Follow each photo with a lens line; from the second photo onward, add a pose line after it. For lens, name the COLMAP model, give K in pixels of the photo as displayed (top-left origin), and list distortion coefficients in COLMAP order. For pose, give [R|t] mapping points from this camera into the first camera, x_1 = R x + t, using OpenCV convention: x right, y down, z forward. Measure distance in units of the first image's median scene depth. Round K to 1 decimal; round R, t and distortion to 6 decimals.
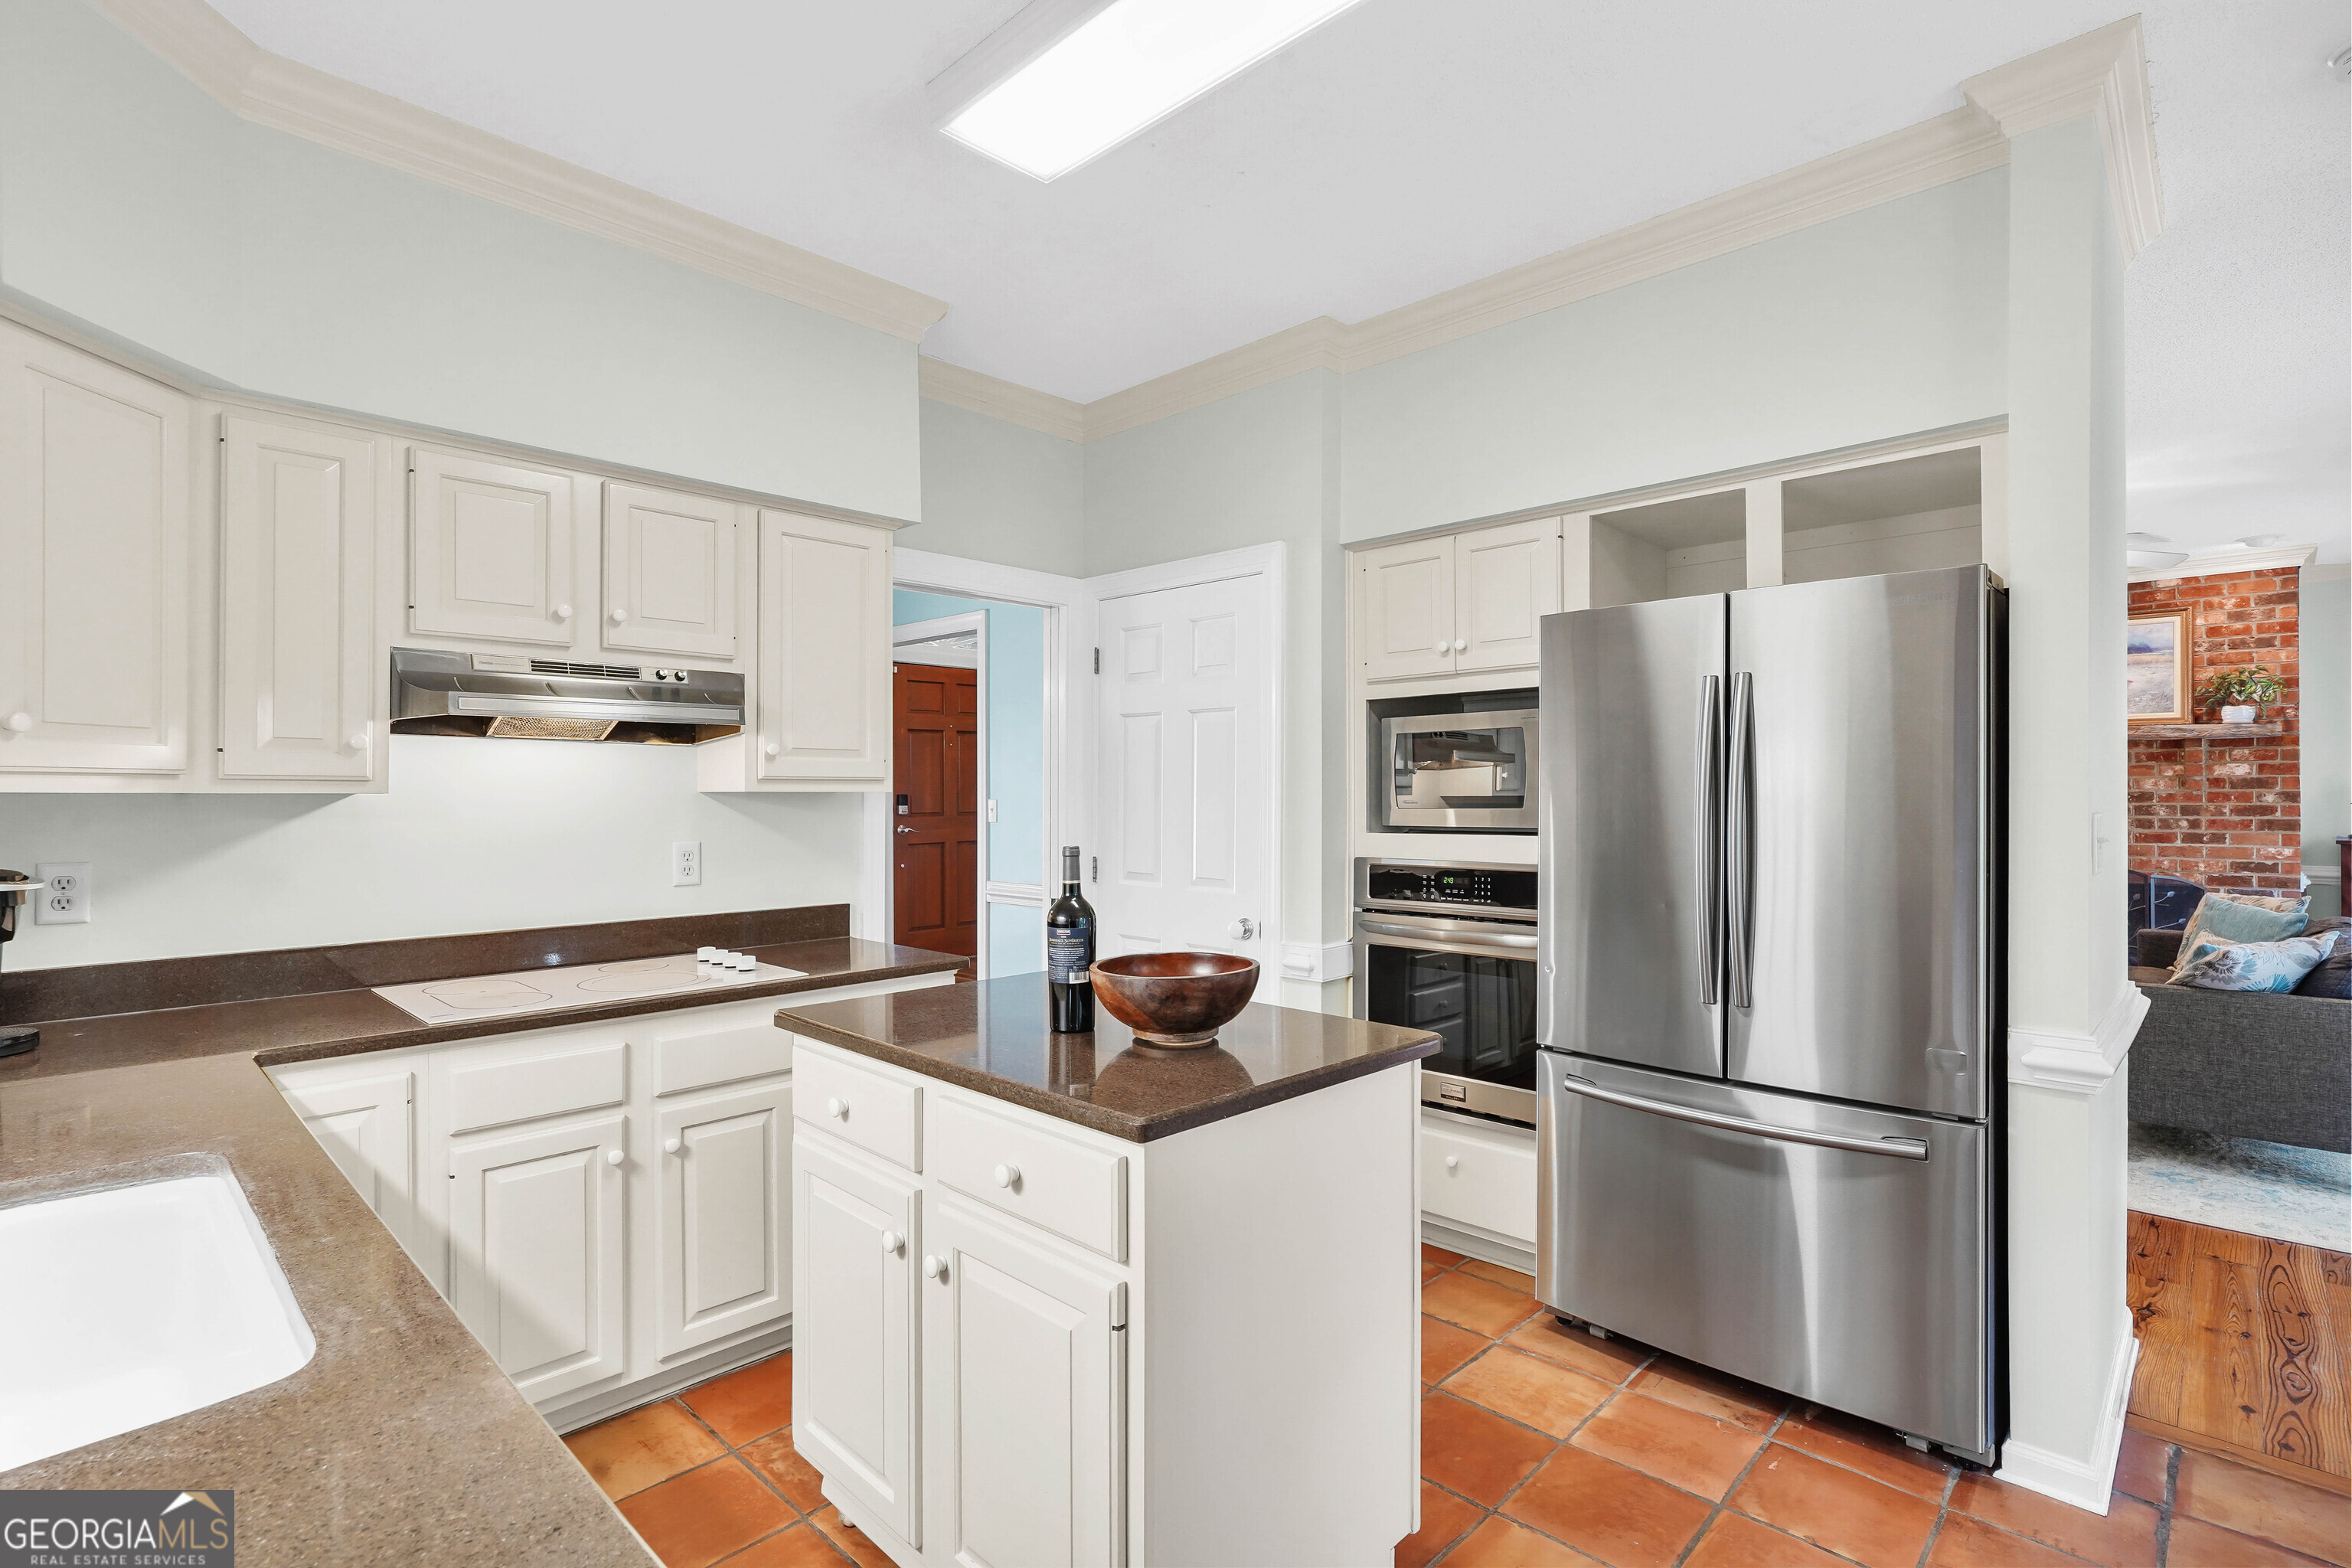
lens RADIAL K [[1129.9, 0, 1169.8], [0, 1129.9, 781.0], [0, 0, 1]] dist [-0.001343, 0.001226]
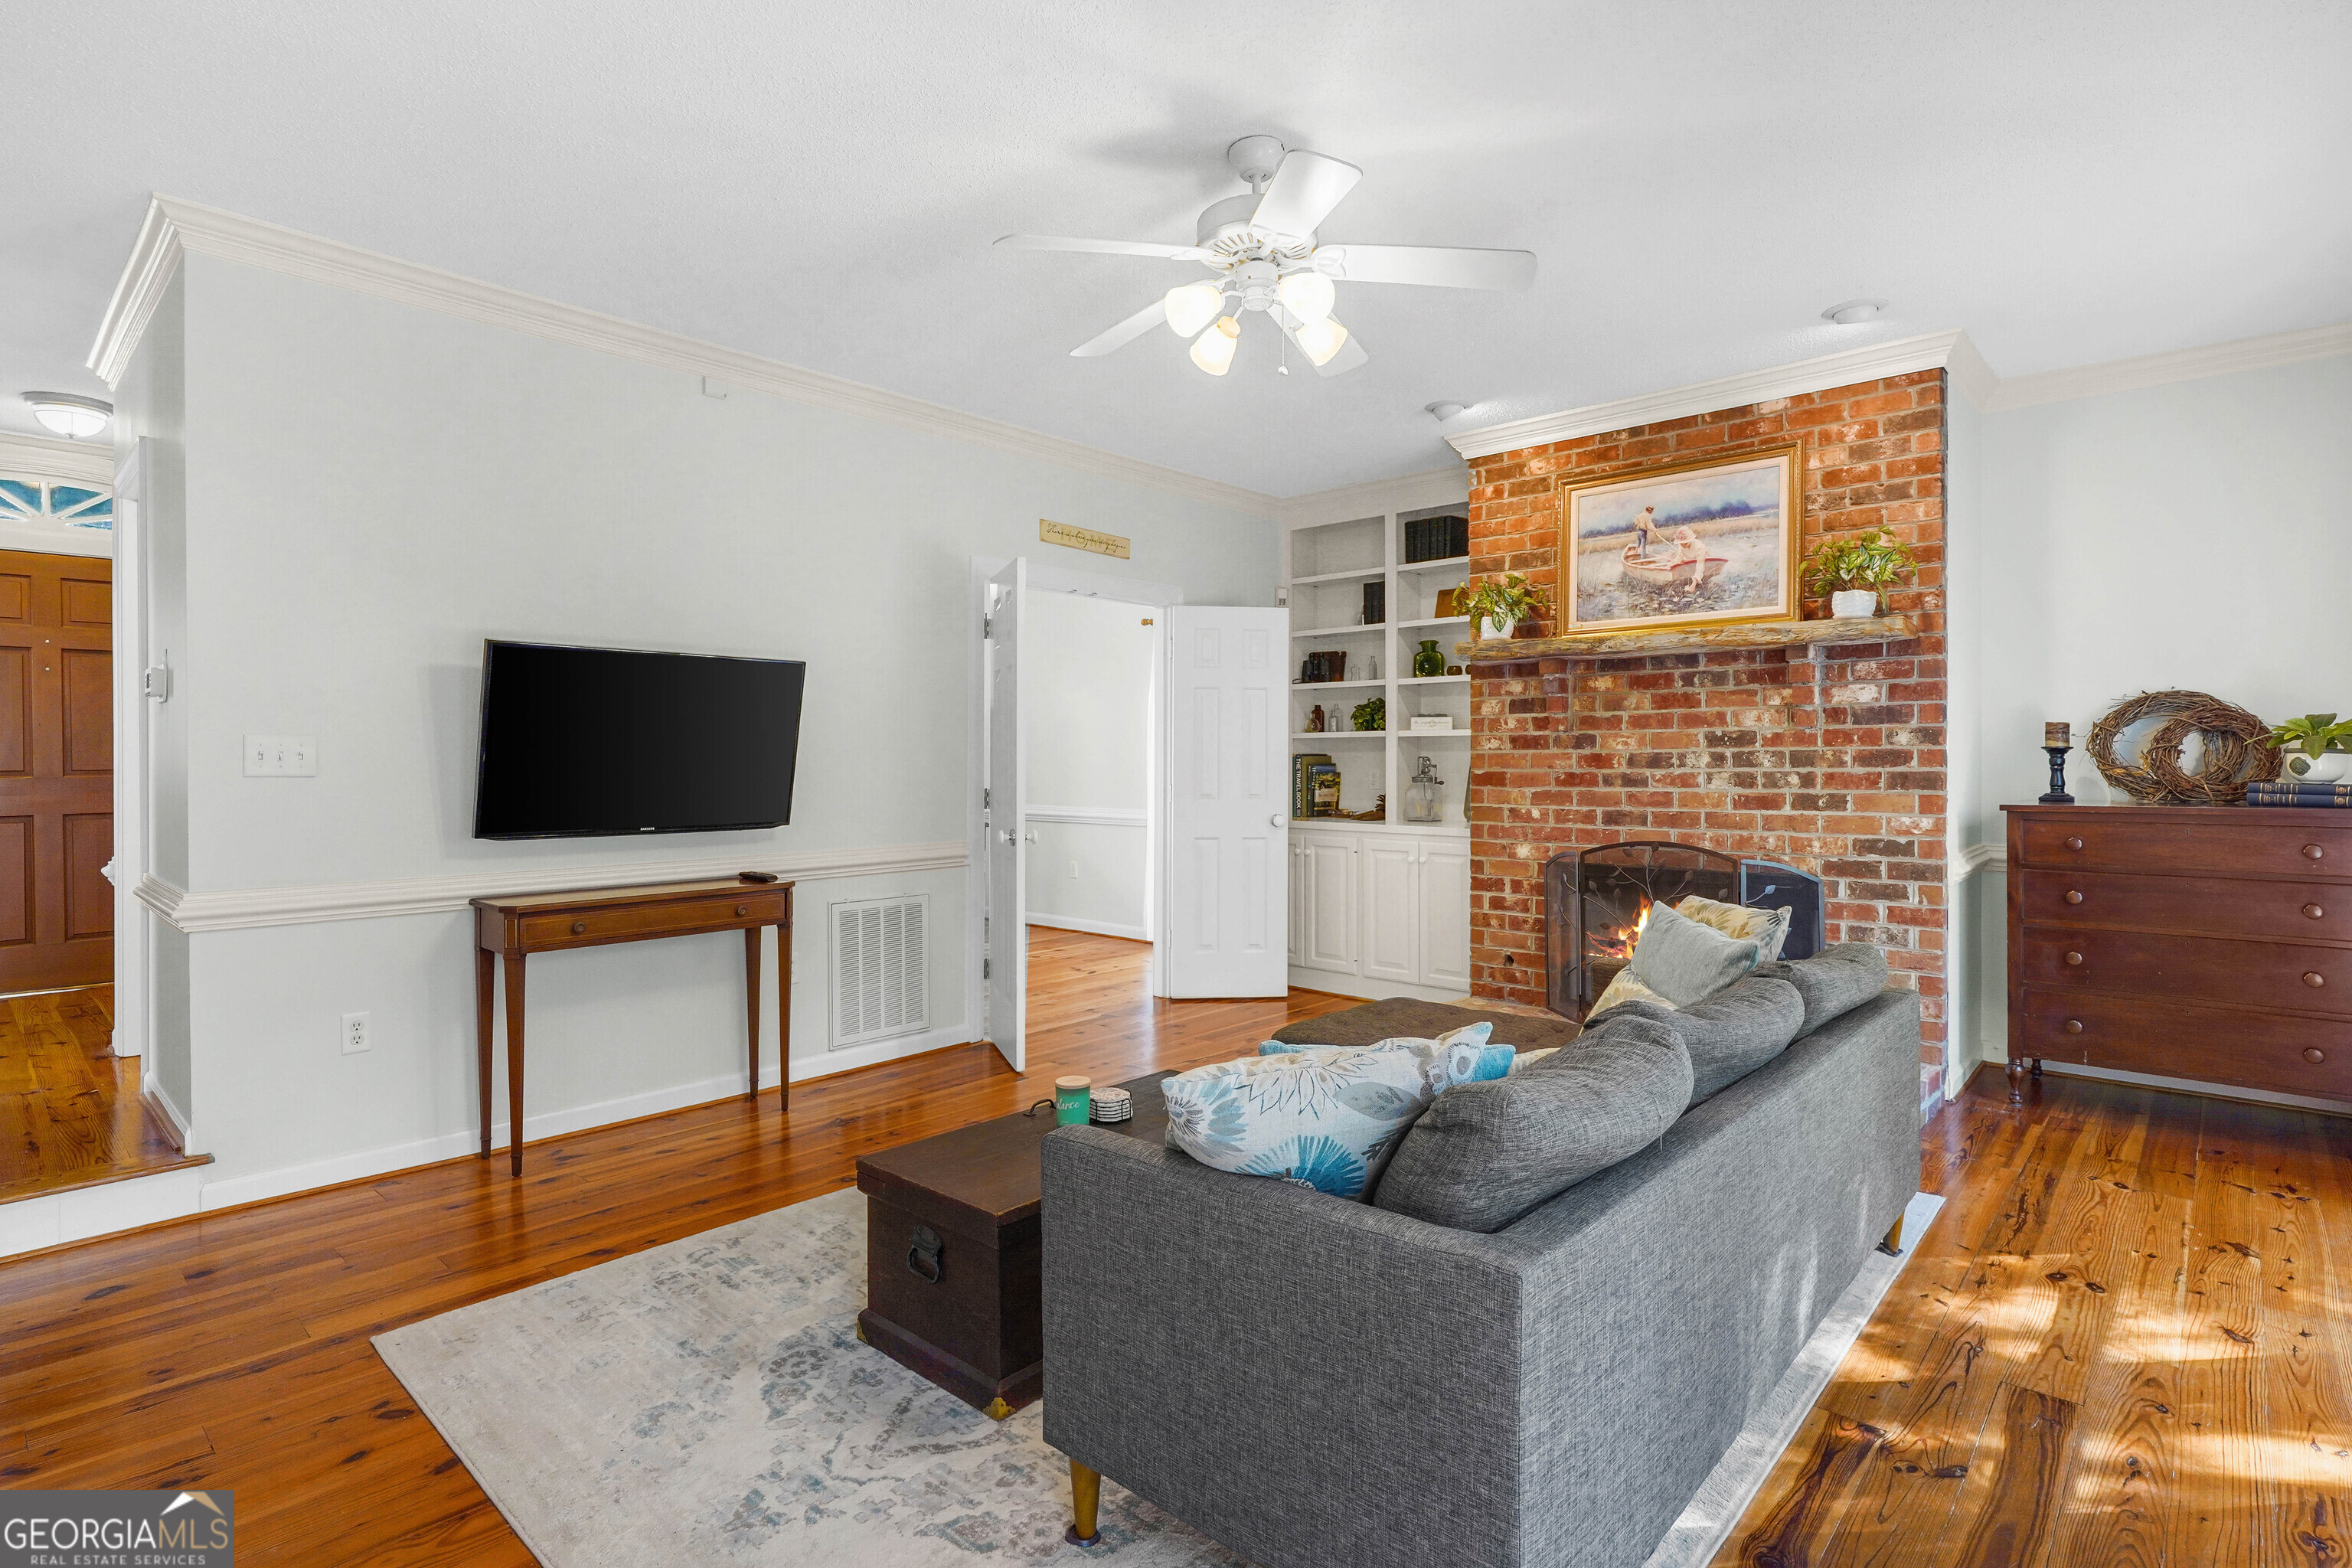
lens RADIAL K [[1184.1, 0, 1170.7], [0, 1184.1, 760.6], [0, 0, 1]] dist [-0.010565, -0.000091]
pose [[0.999739, -0.002949, 0.022660, 0.539565], [0.002771, 0.999965, 0.007862, 0.021098], [-0.022683, -0.007797, 0.999712, 0.344027]]
